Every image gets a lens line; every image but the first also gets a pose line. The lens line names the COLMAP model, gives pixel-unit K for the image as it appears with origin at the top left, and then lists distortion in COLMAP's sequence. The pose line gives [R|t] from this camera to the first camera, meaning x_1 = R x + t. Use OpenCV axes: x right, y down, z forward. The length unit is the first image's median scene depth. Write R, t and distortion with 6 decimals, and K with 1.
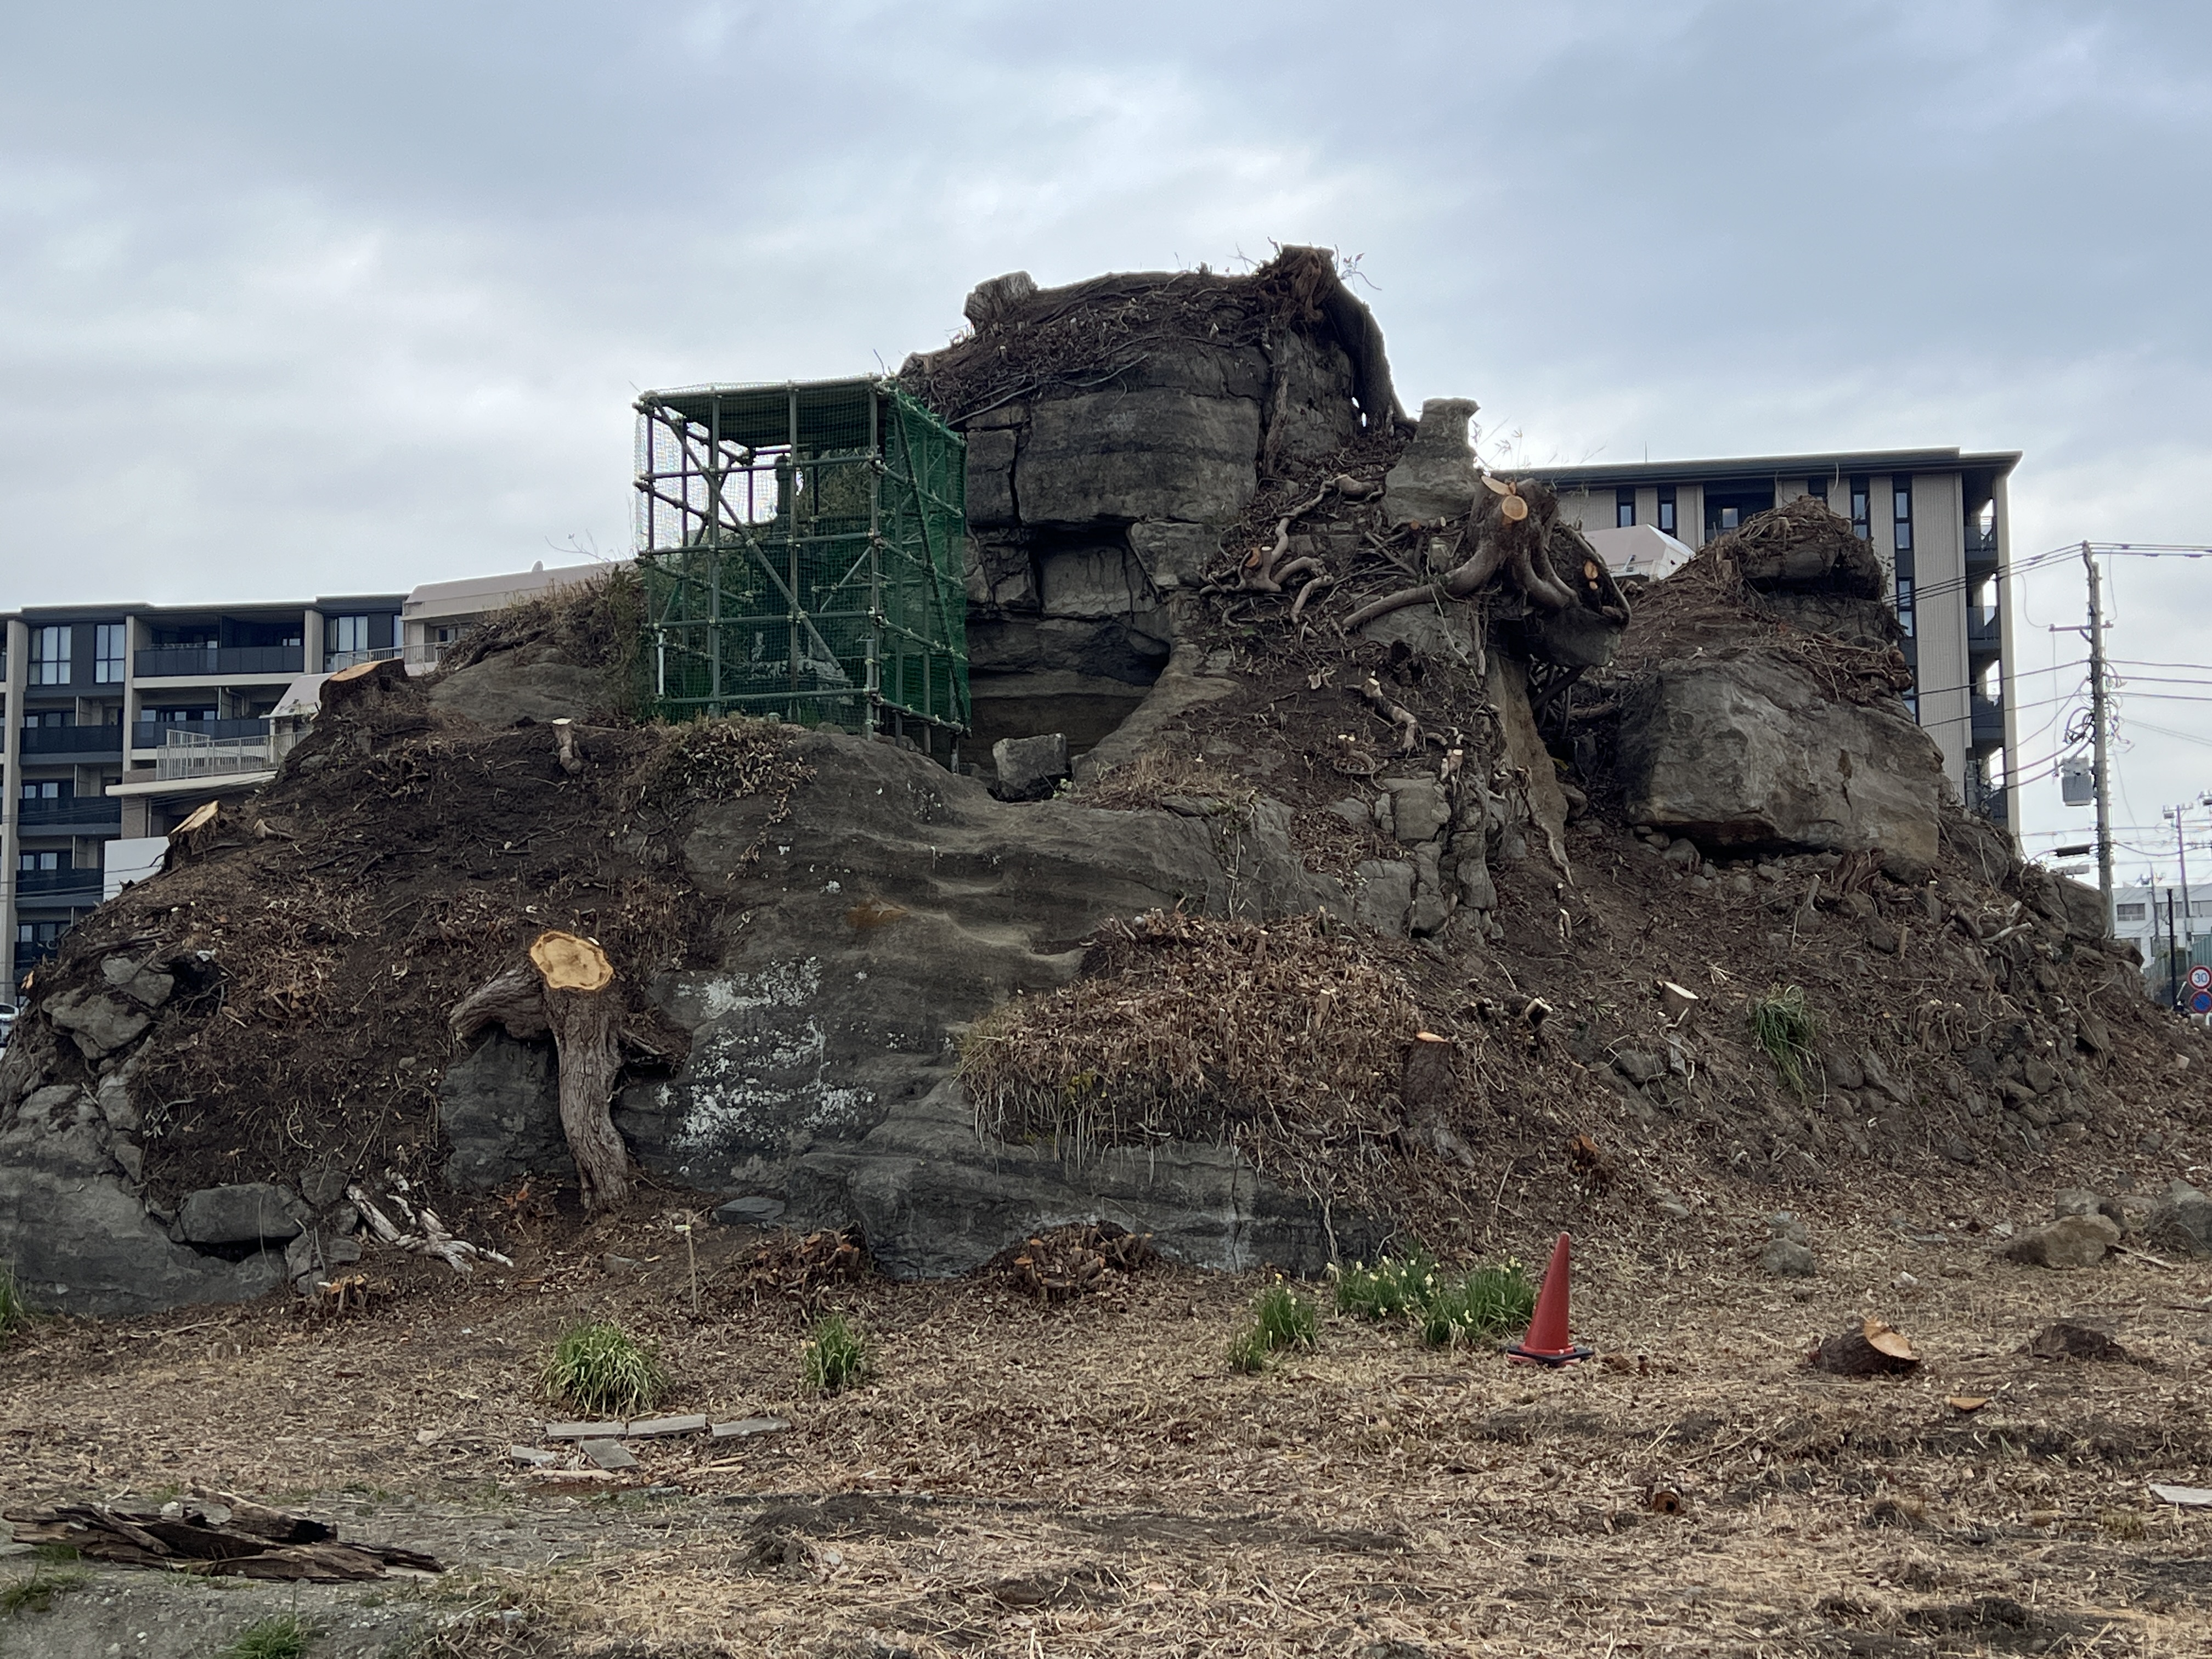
lens RADIAL K [[2882.3, 0, 1106.0], [0, 2882.3, 829.5], [0, 0, 1]] dist [0.171070, -0.538714]
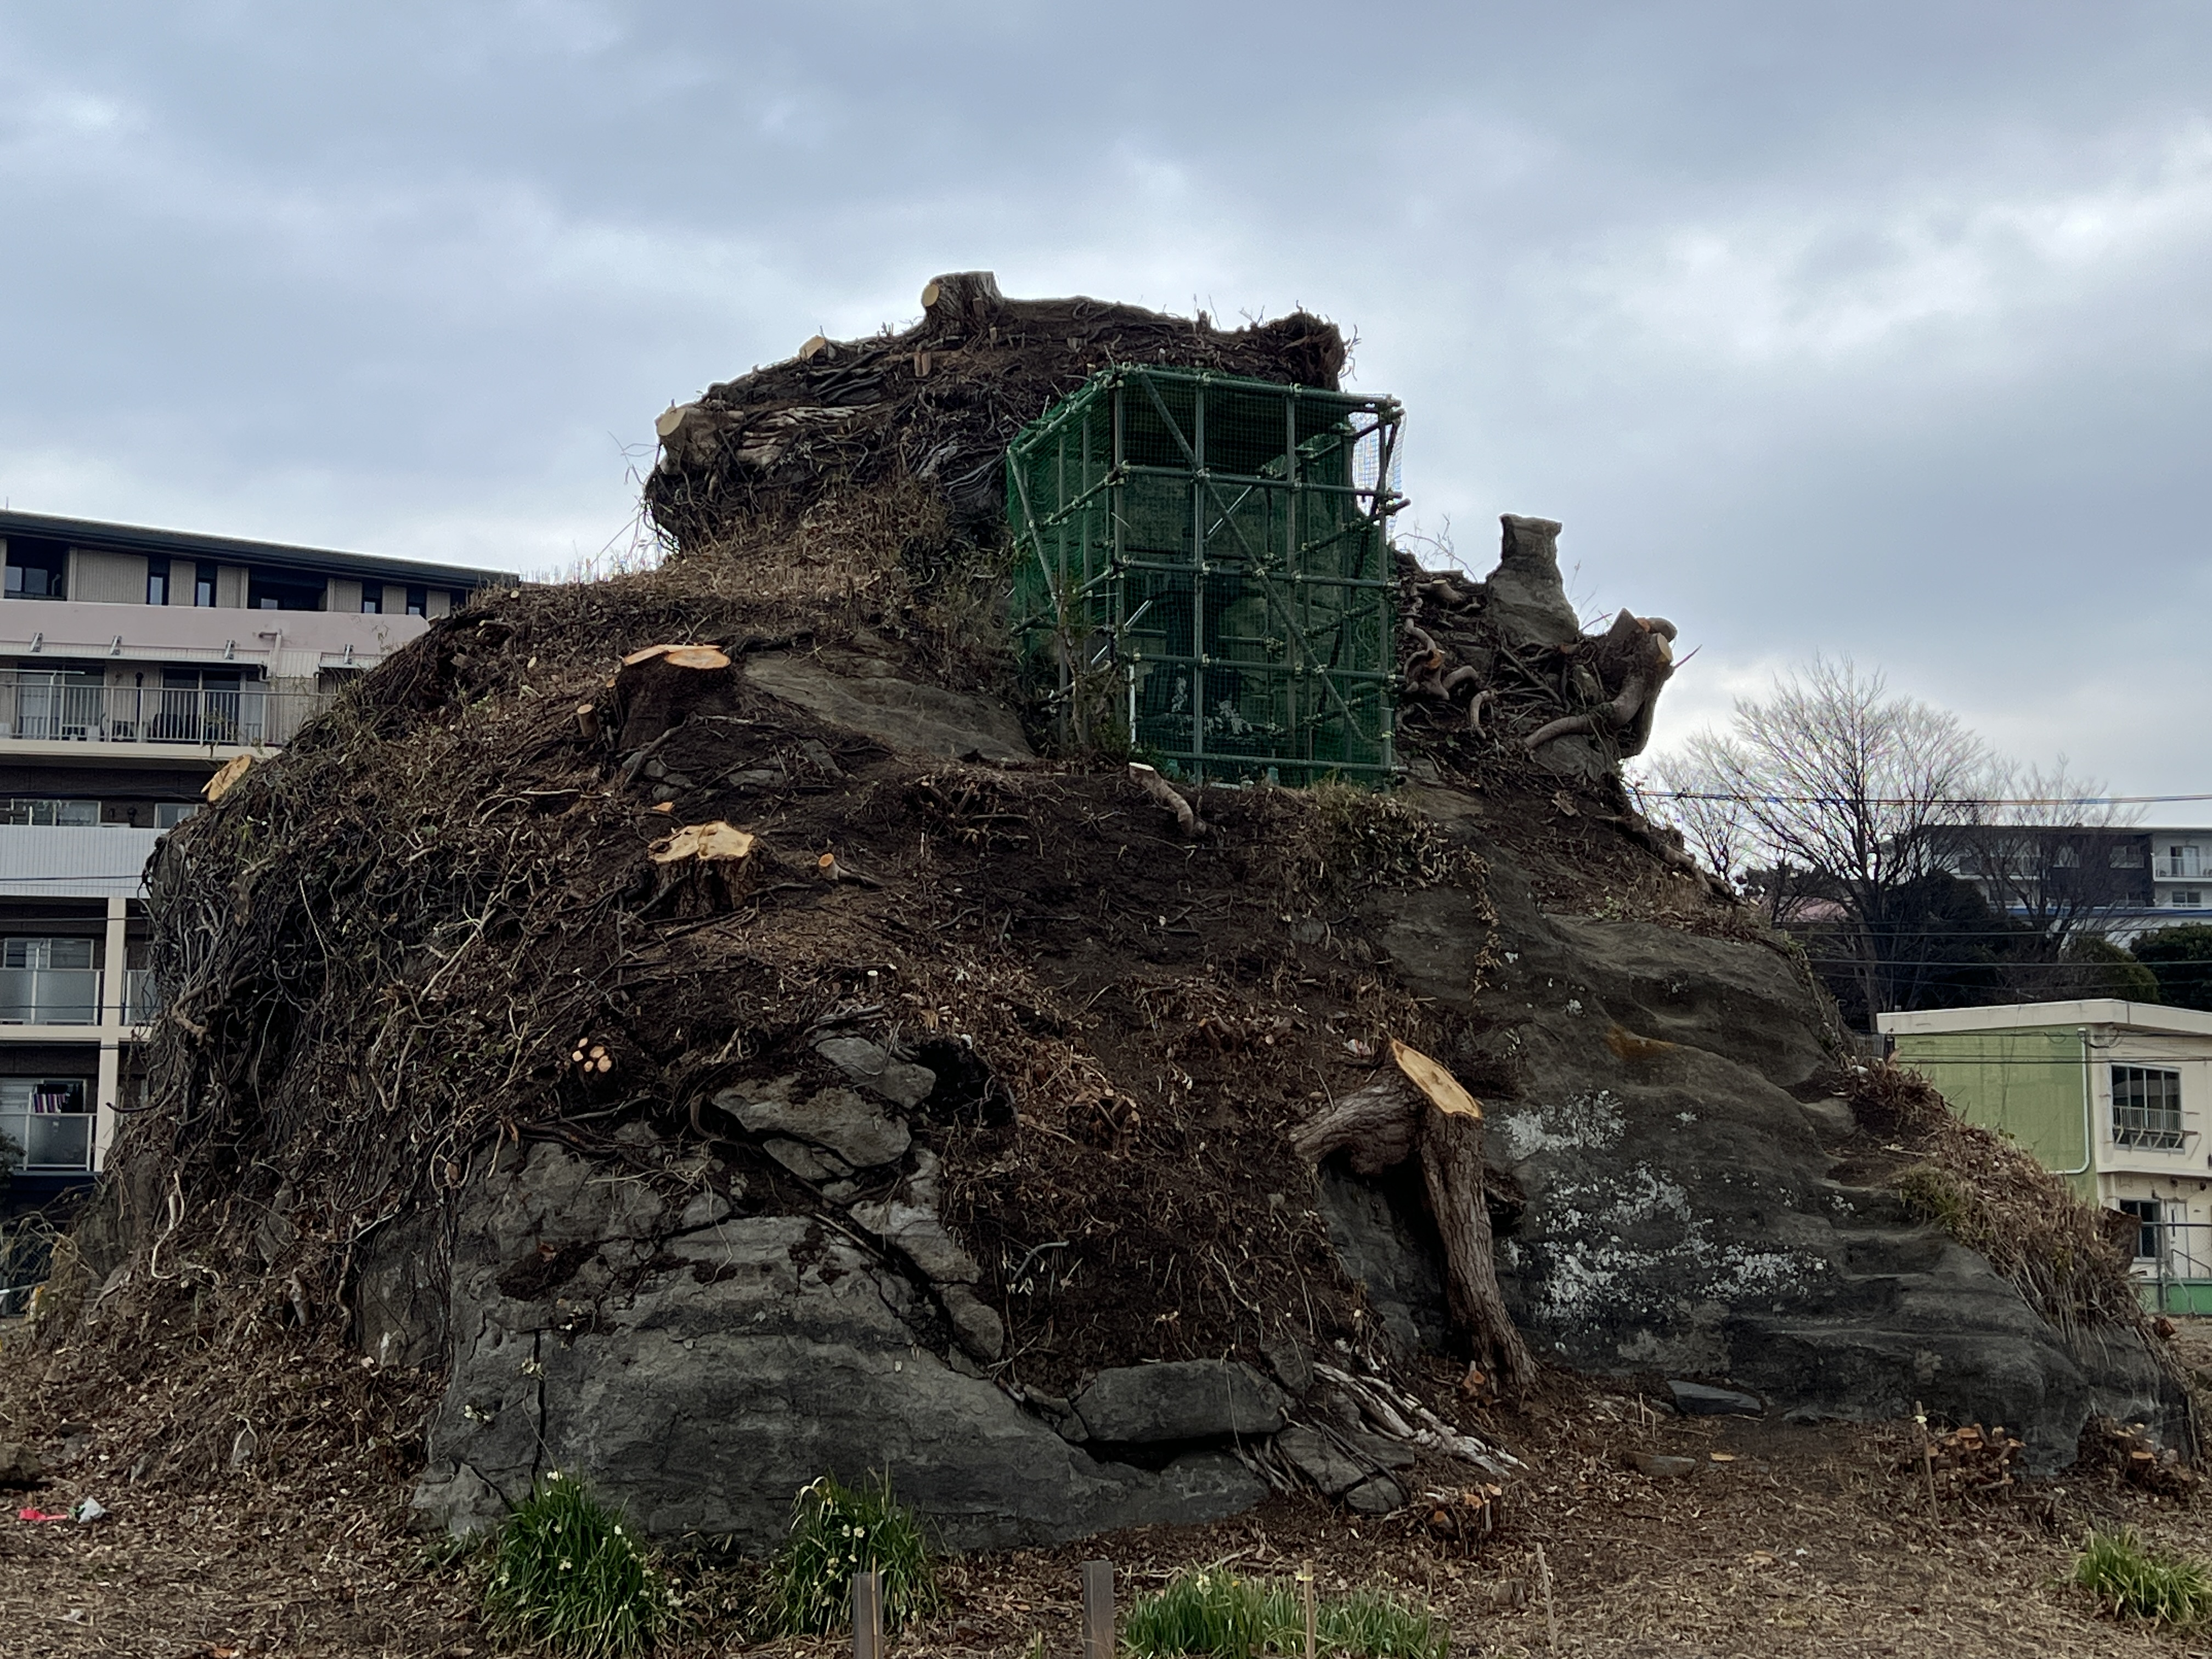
lens RADIAL K [[3138.2, 0, 1106.0], [0, 3138.2, 829.5], [0, 0, 1]] dist [0.277183, -1.156410]
pose [[0.782285, 0.102134, 0.614491, -0.747464], [-0.073467, 0.994710, -0.071802, 0.043209], [-0.618573, 0.011025, 0.785650, 0.353198]]
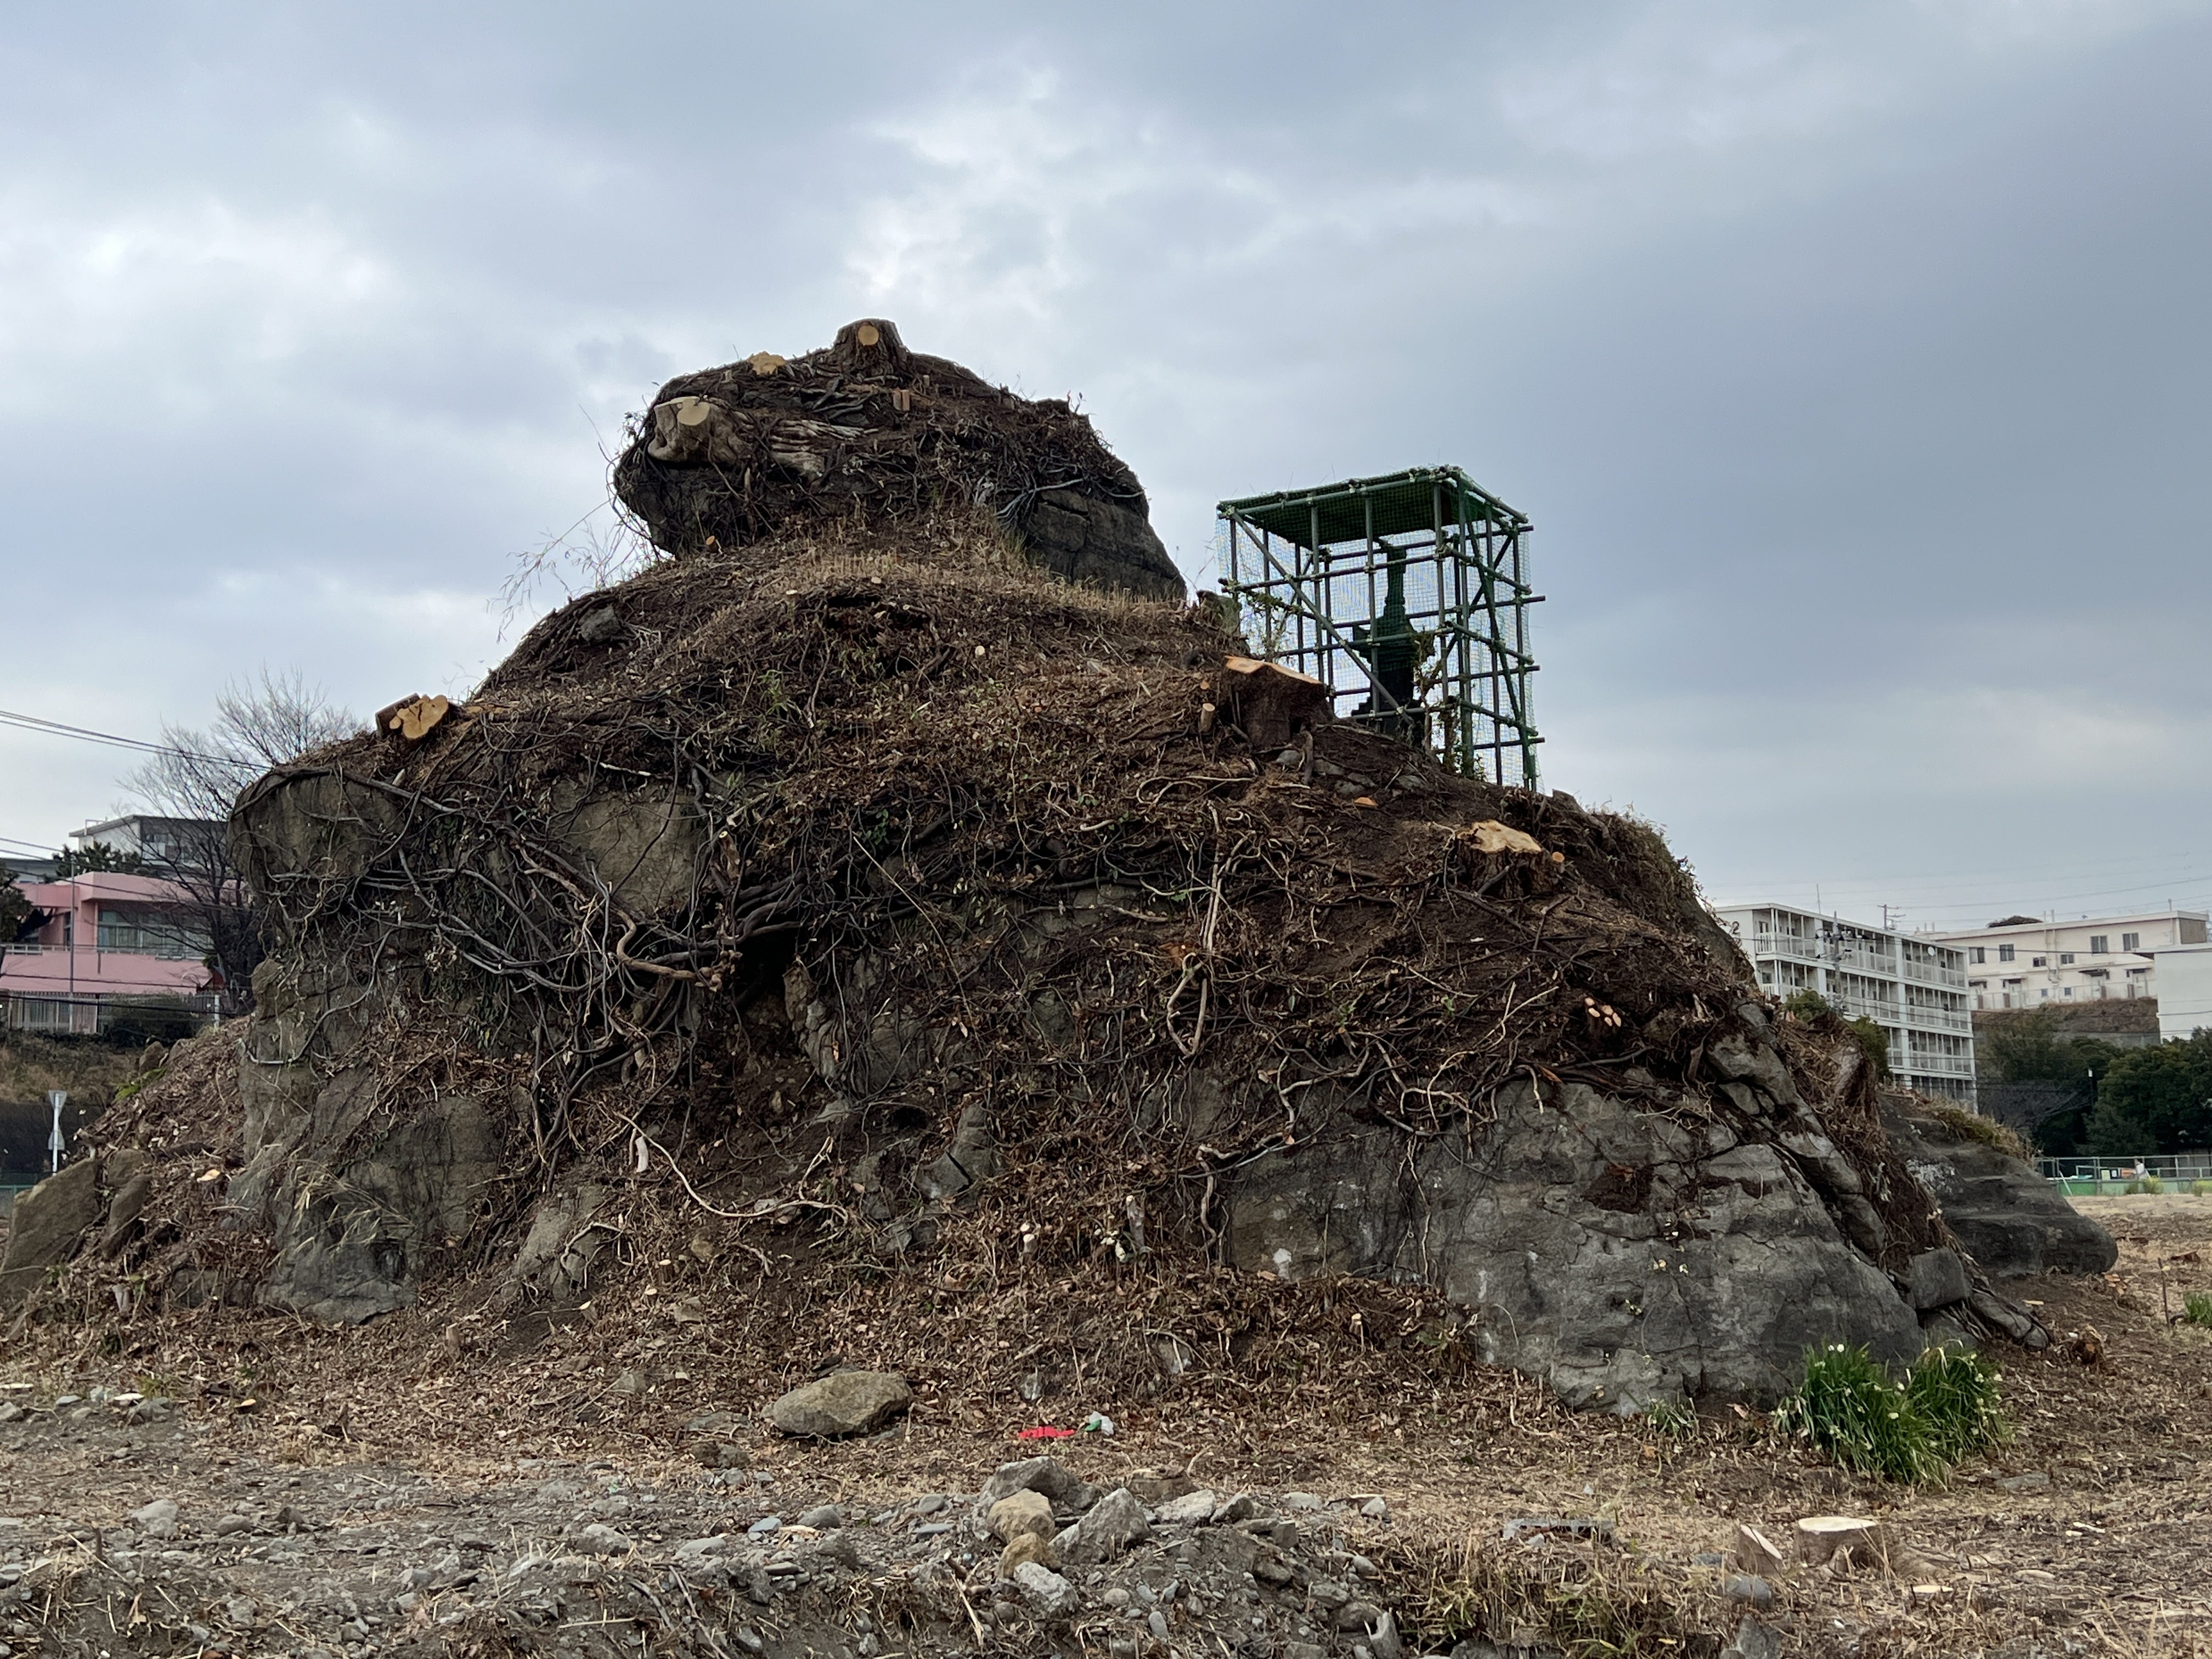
lens RADIAL K [[2691.7, 0, 1106.0], [0, 2691.7, 829.5], [0, 0, 1]] dist [0.006640, -0.003213]
pose [[0.221058, 0.137812, 0.965475, -1.157842], [-0.076117, 0.989384, -0.123797, 0.105870], [-0.972286, -0.046123, 0.229201, 0.980062]]
